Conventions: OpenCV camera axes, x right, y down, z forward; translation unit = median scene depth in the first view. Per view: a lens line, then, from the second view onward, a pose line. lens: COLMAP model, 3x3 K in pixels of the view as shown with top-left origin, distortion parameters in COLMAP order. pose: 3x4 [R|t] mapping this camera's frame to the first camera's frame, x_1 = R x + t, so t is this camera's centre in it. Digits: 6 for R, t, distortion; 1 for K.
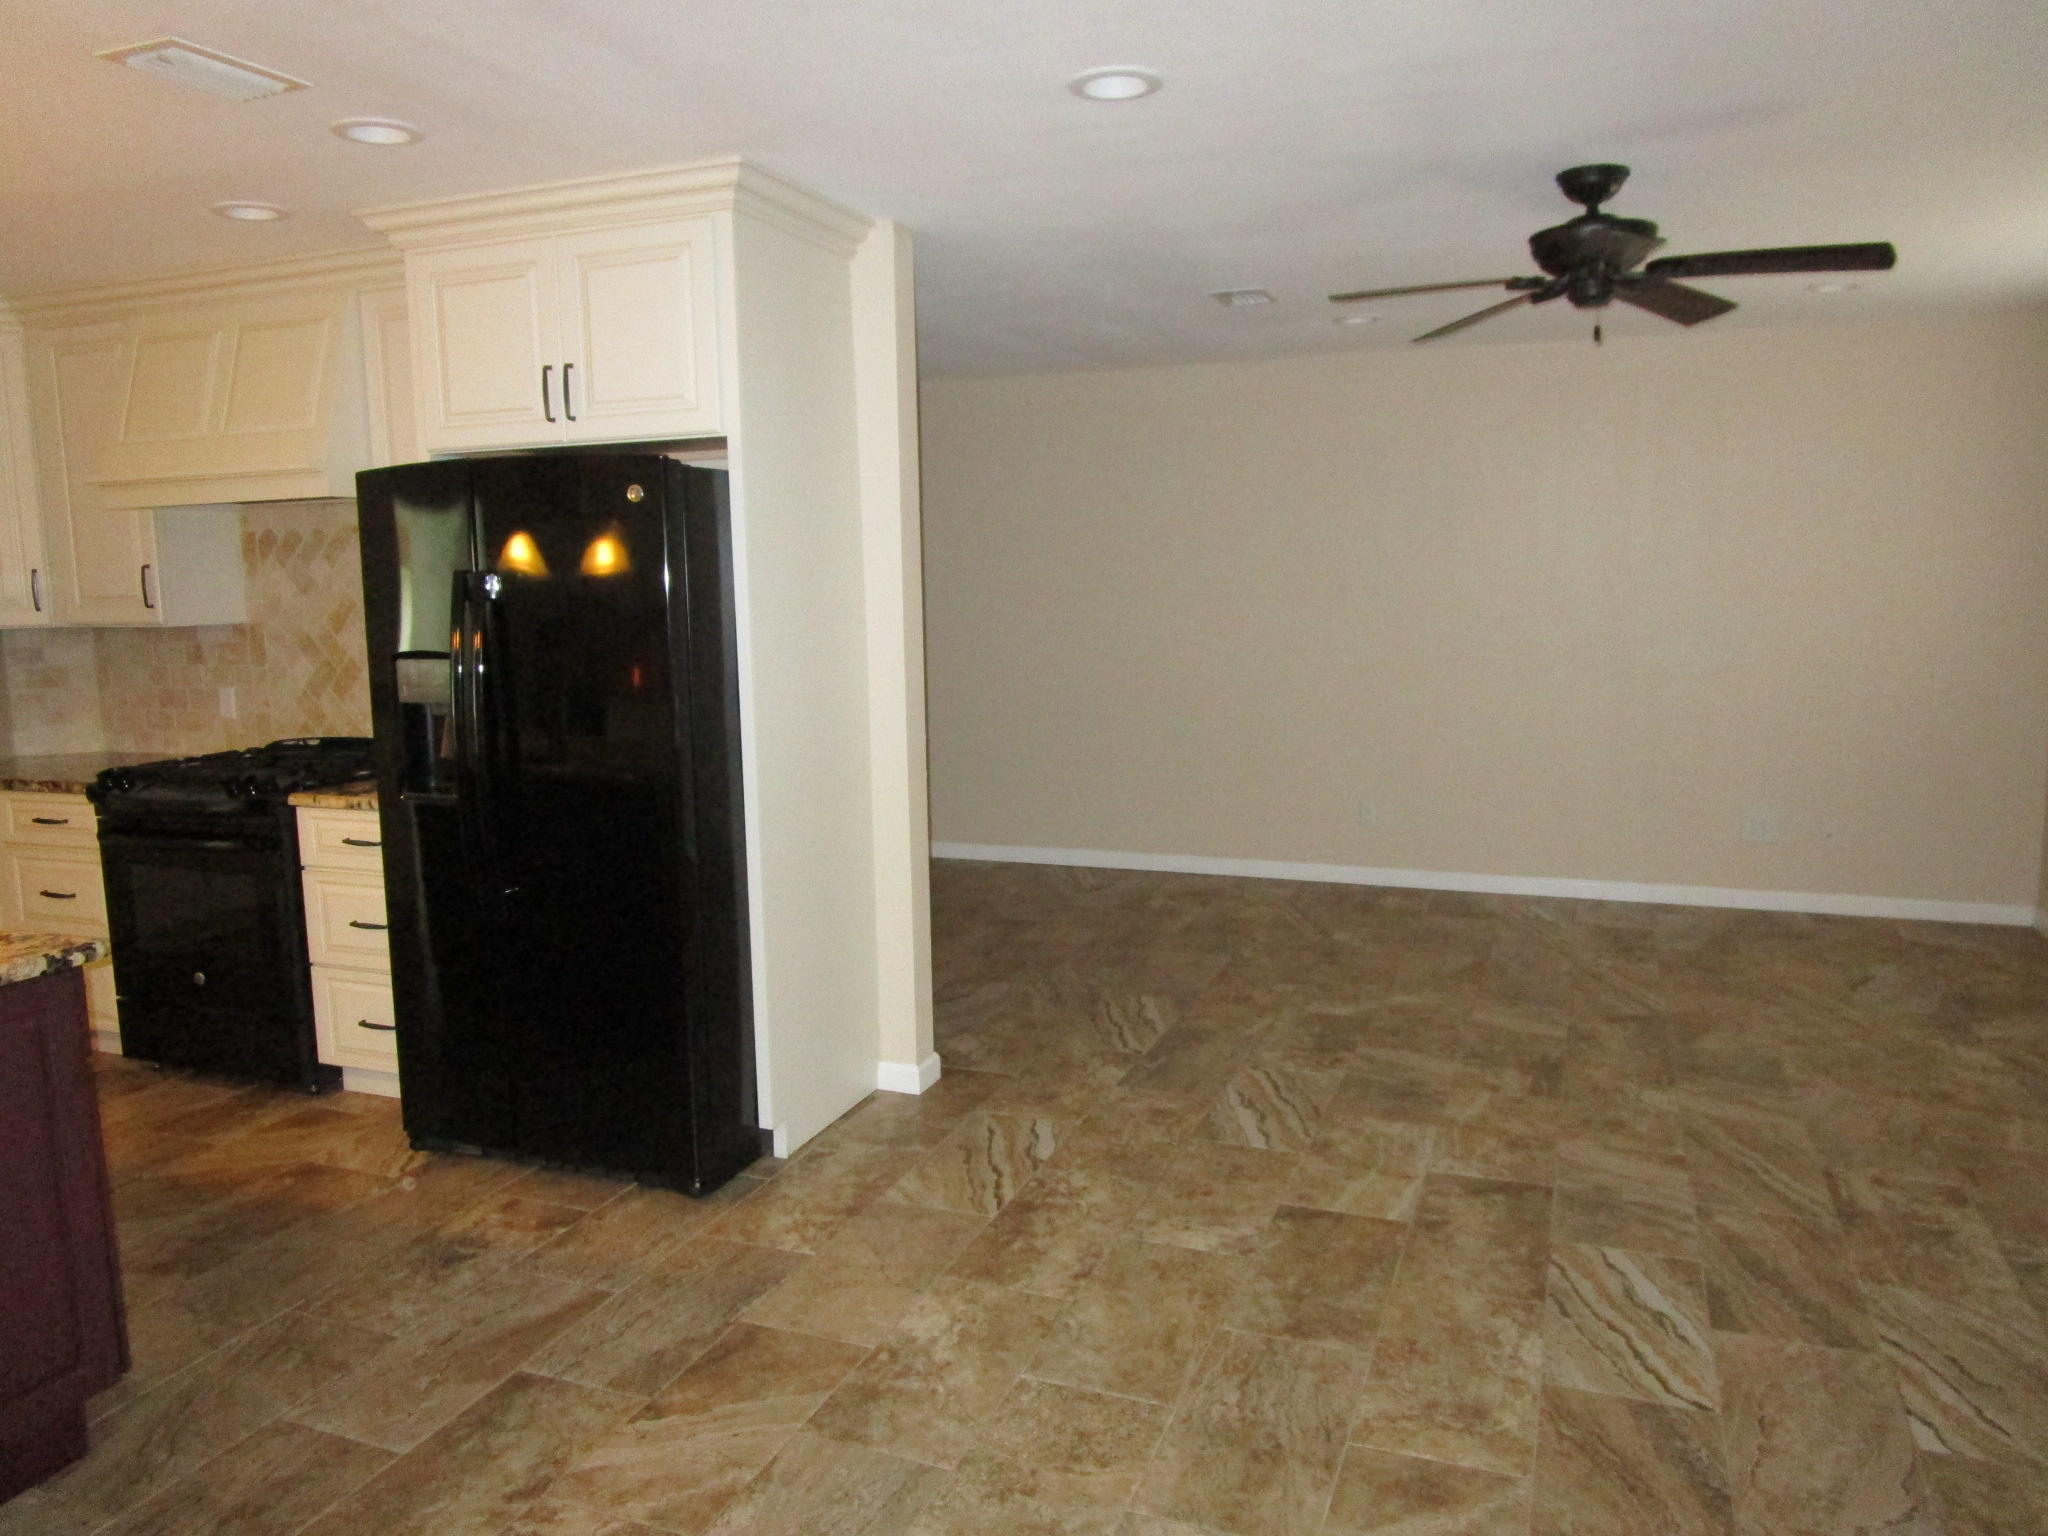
lens RADIAL K [[1469.2, 0, 1026.7], [0, 1469.2, 766.5], [0, 0, 1]] dist [0.003396, 0.000919]
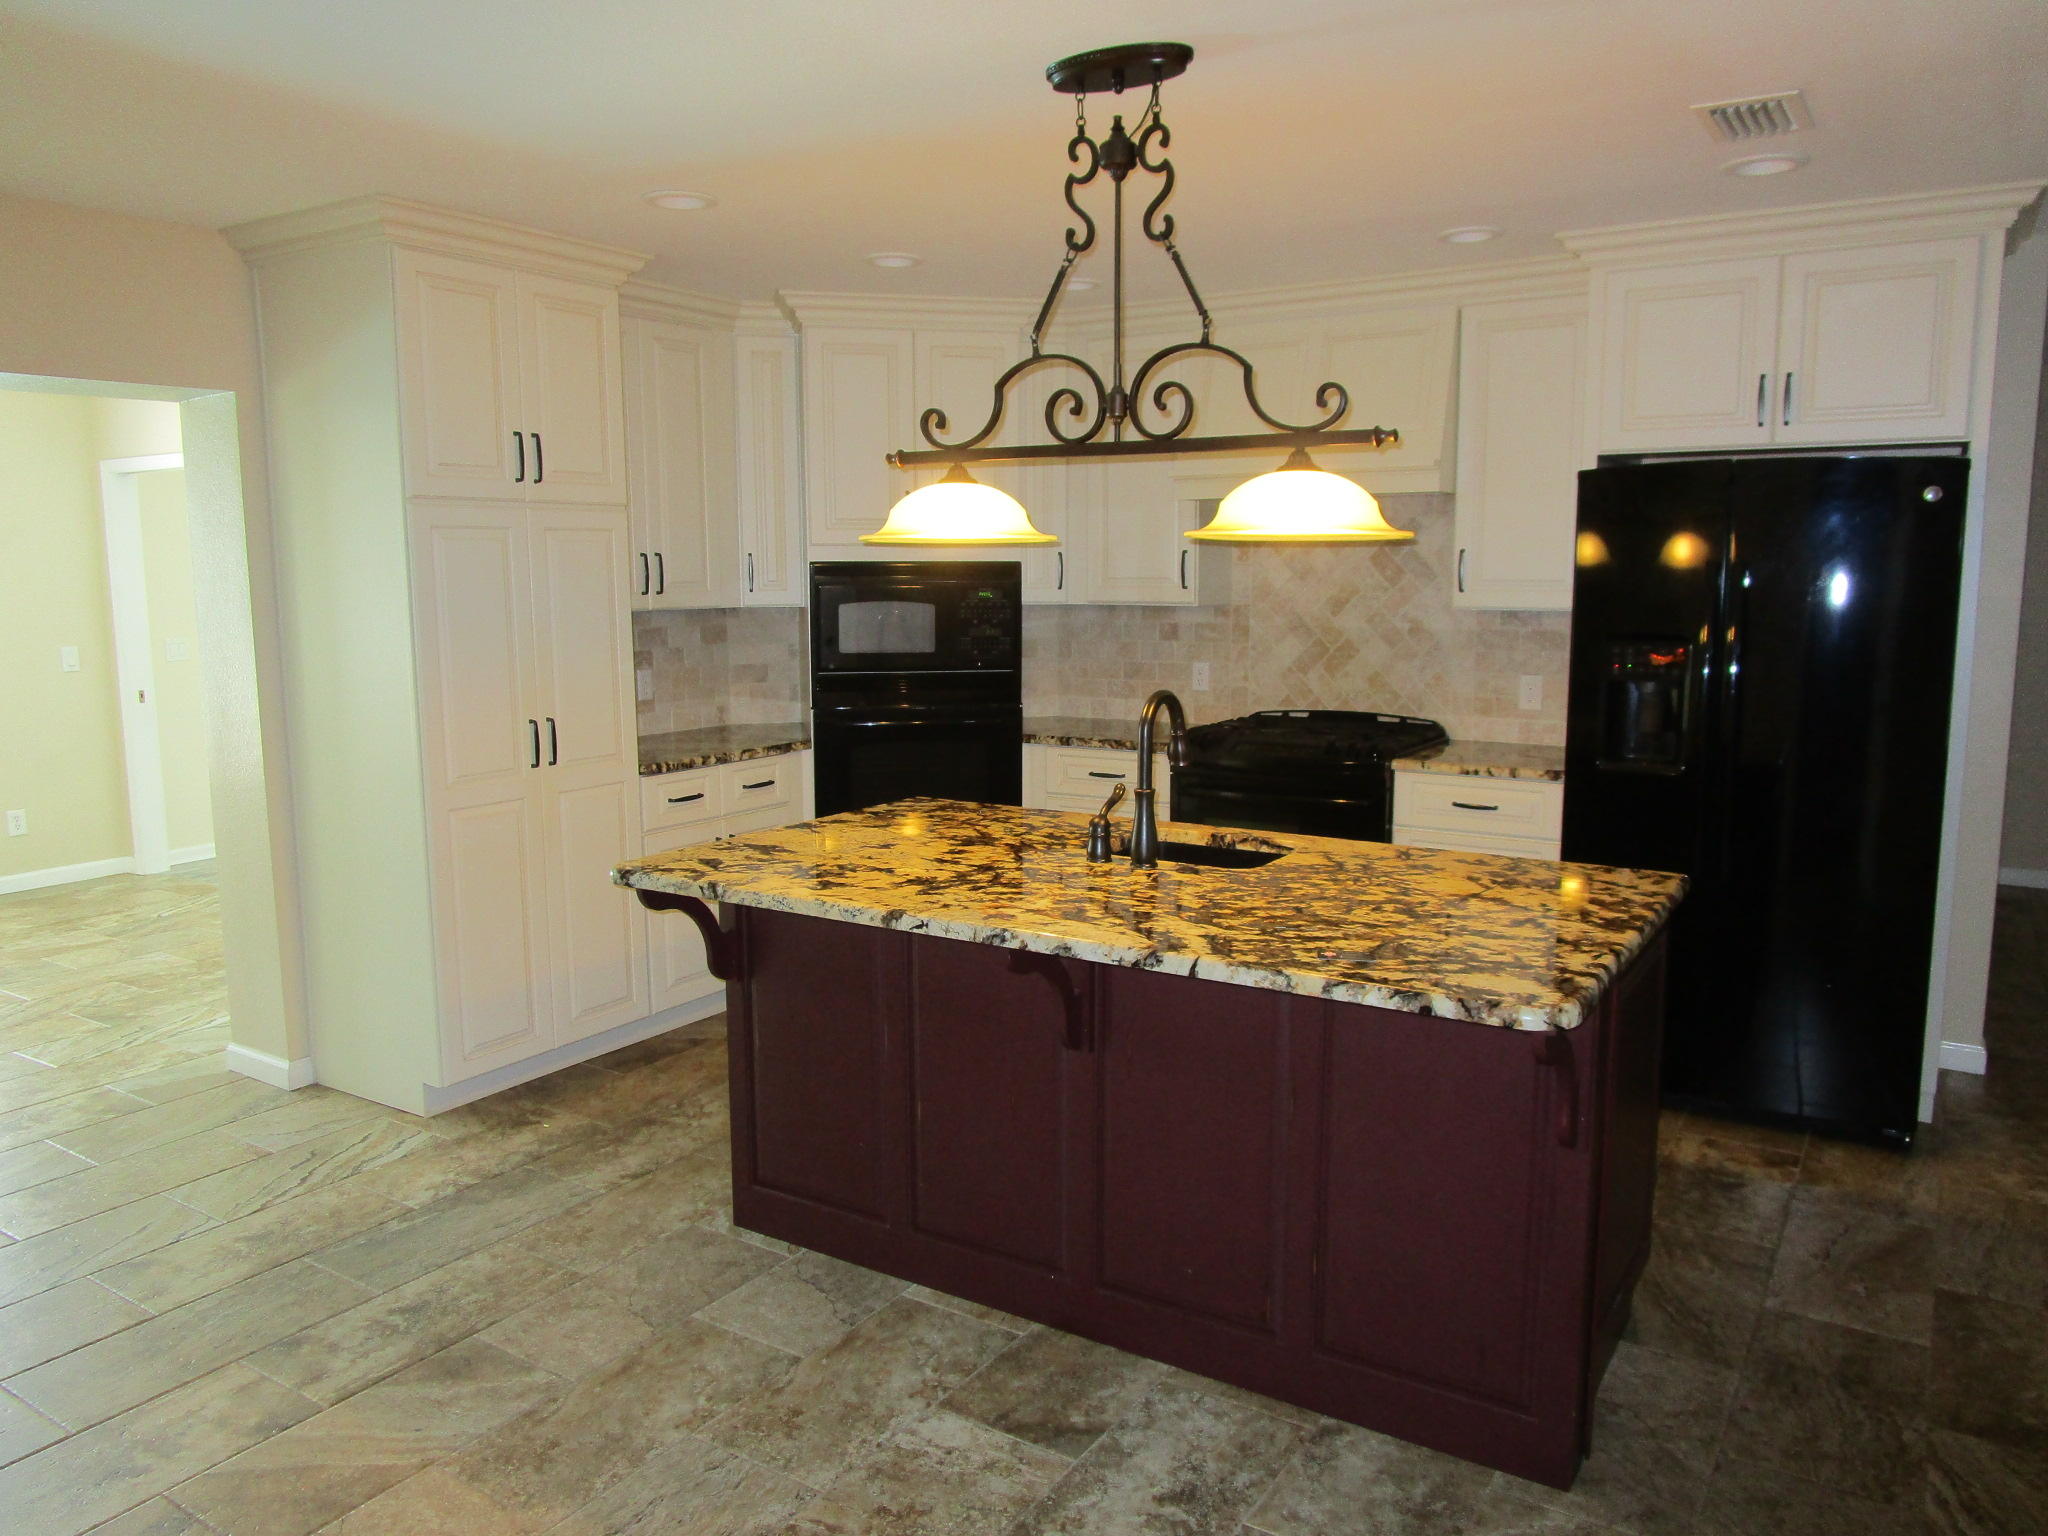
lens RADIAL K [[1469.2, 0, 1021.8], [0, 1469.2, 774.5], [0, 0, 1]] dist [0.003396, 0.000919]
pose [[0.982776, 0.042733, -0.179793, -0.494772], [-0.040756, 0.999061, 0.014679, 0.021308], [0.180252, -0.007098, 0.983595, -0.124555]]
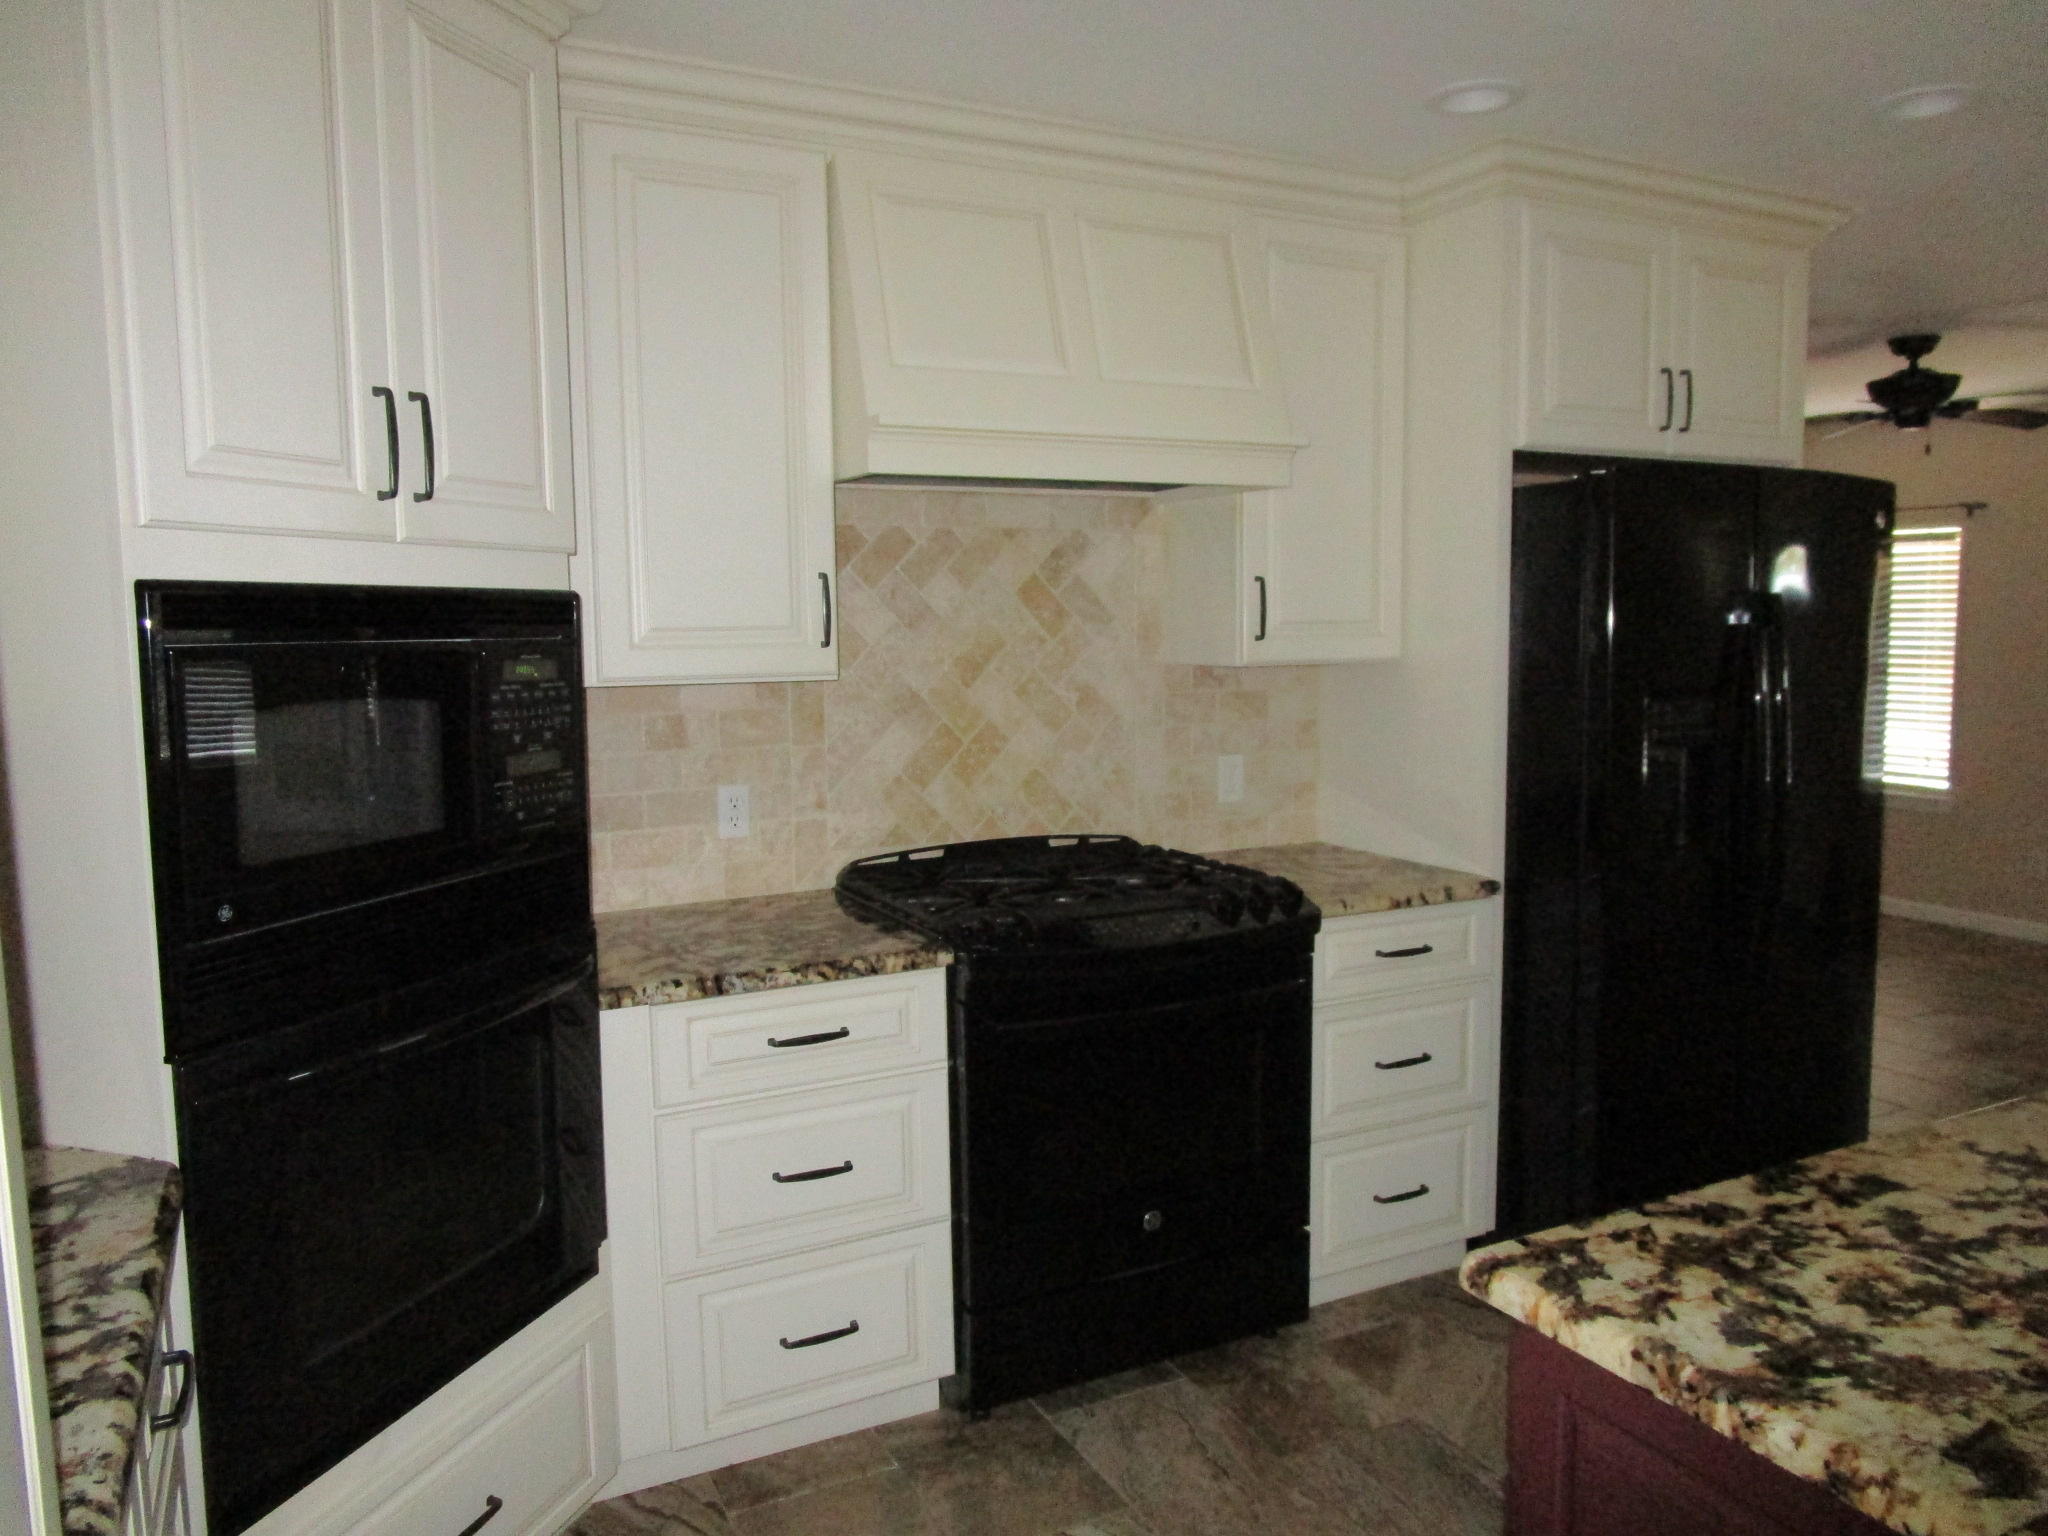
lens RADIAL K [[1469.2, 0, 1012.9], [0, 1469.2, 759.0], [0, 0, 1]] dist [0.003396, 0.000919]
pose [[0.658387, -0.060066, 0.750279, -0.957717], [0.099247, 0.995035, -0.007431, -0.050458], [-0.746108, 0.079355, 0.661080, 0.542620]]
